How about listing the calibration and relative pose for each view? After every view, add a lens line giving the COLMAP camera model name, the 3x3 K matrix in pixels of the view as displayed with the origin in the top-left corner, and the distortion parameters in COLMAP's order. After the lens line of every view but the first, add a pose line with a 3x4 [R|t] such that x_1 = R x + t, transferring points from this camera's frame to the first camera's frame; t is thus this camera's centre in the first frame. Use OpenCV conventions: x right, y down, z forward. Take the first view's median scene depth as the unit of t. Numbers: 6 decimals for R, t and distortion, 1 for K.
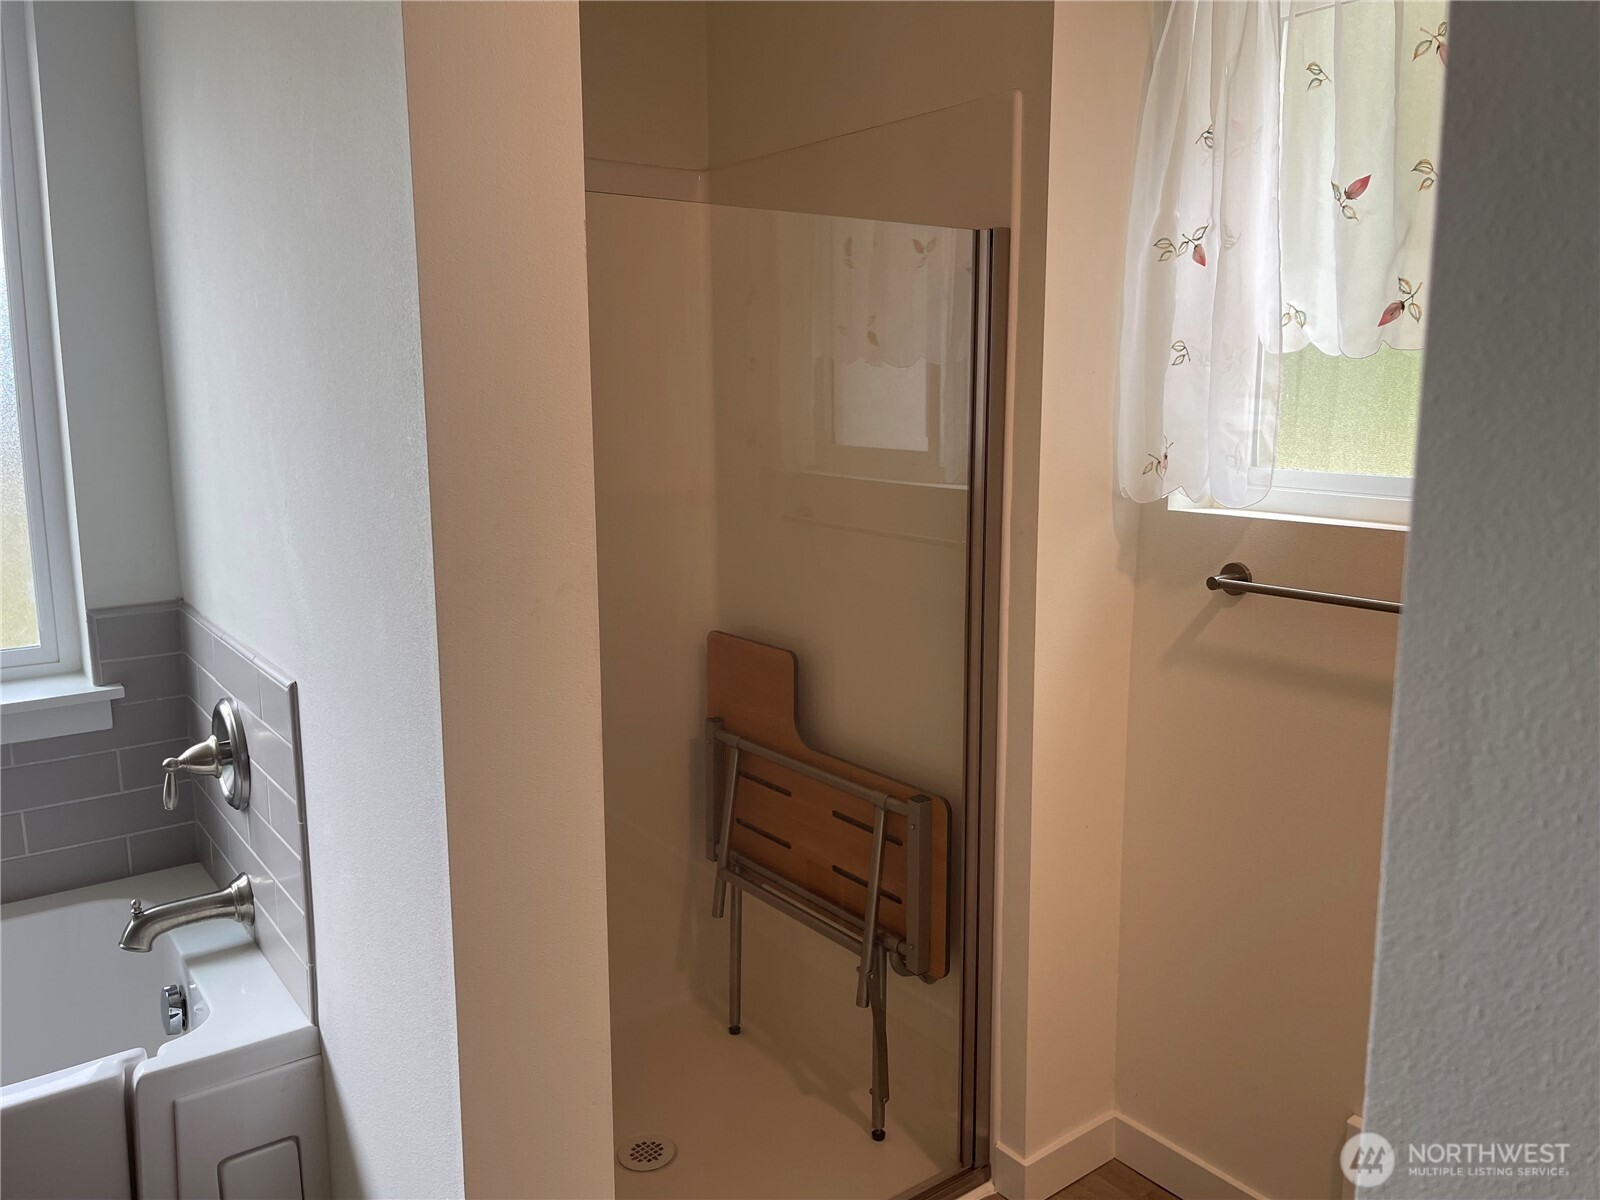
lens RADIAL K [[1222.8, 0, 800.0], [0, 1222.8, 600.0], [0, 0, 1]] dist [0.029638, -0.009178]
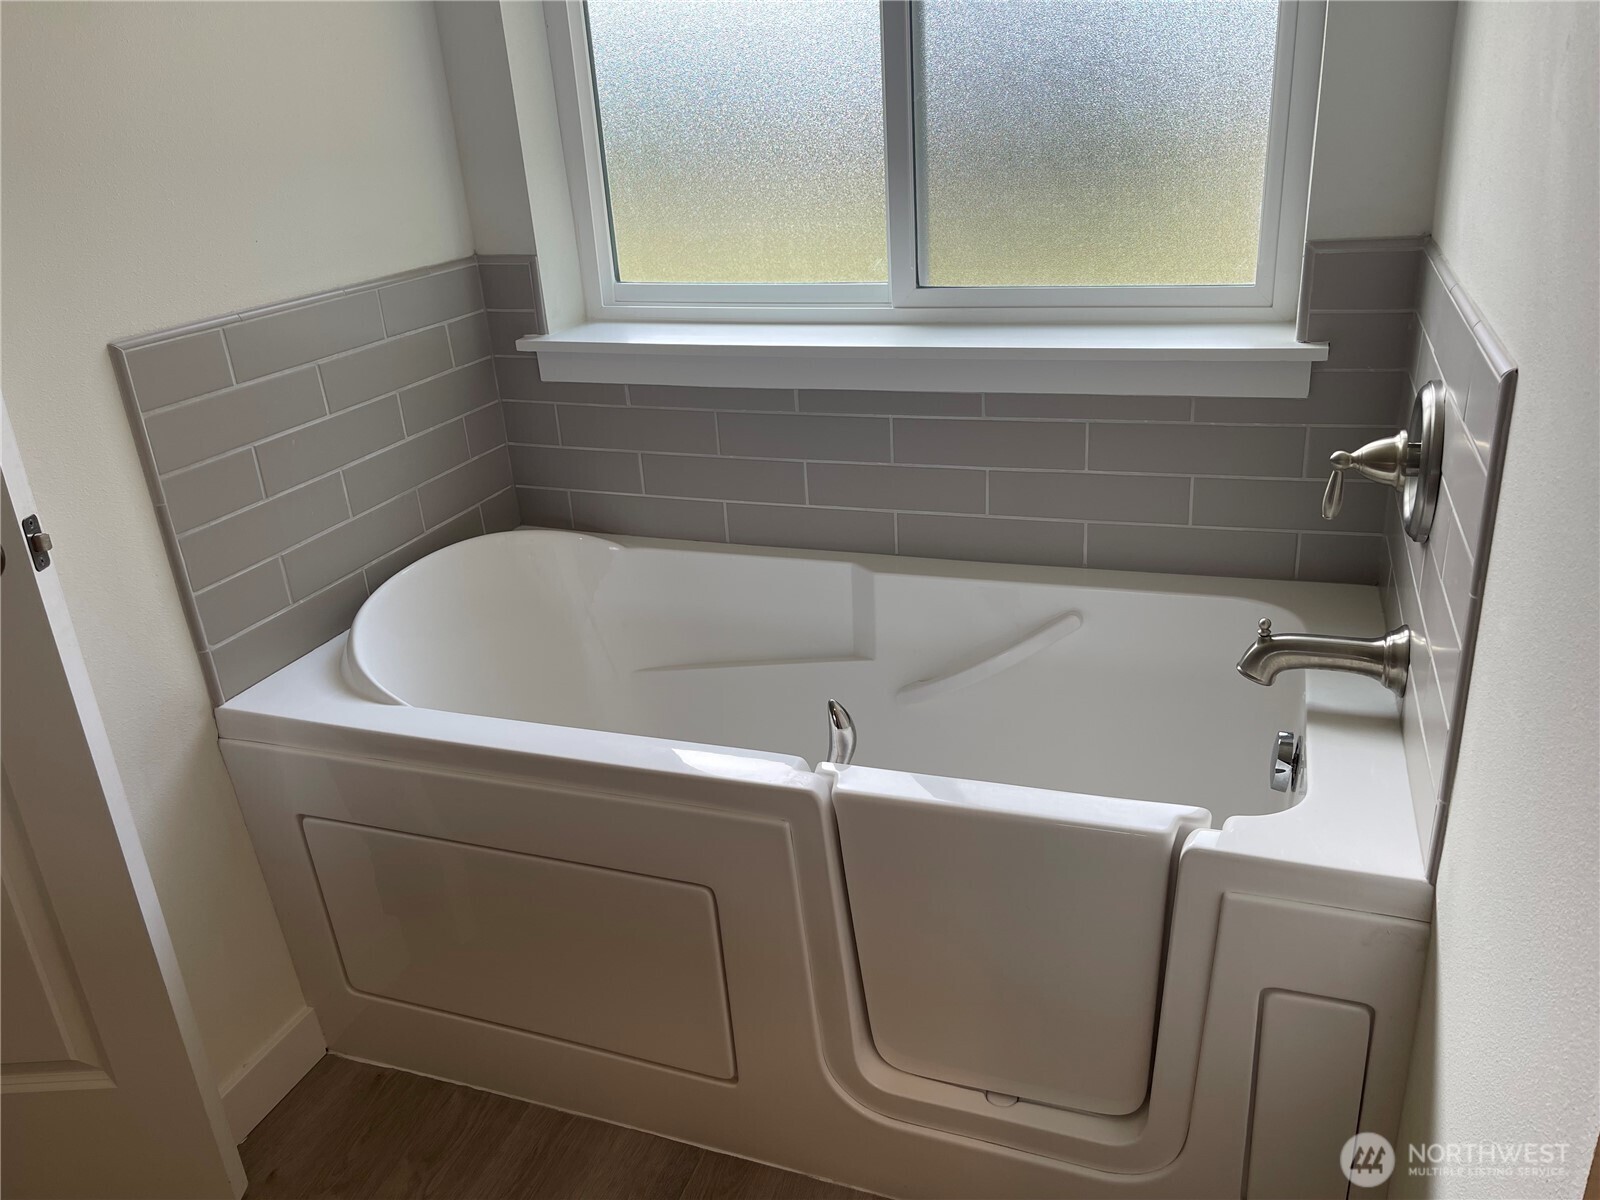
lens RADIAL K [[1222.8, 0, 800.0], [0, 1222.8, 600.0], [0, 0, 1]] dist [0.029638, -0.009178]
pose [[0.549946, 0.290282, -0.783132, -0.086696], [-0.077996, 0.951410, 0.297886, 0.018936], [0.831550, -0.102740, 0.545865, 0.317251]]
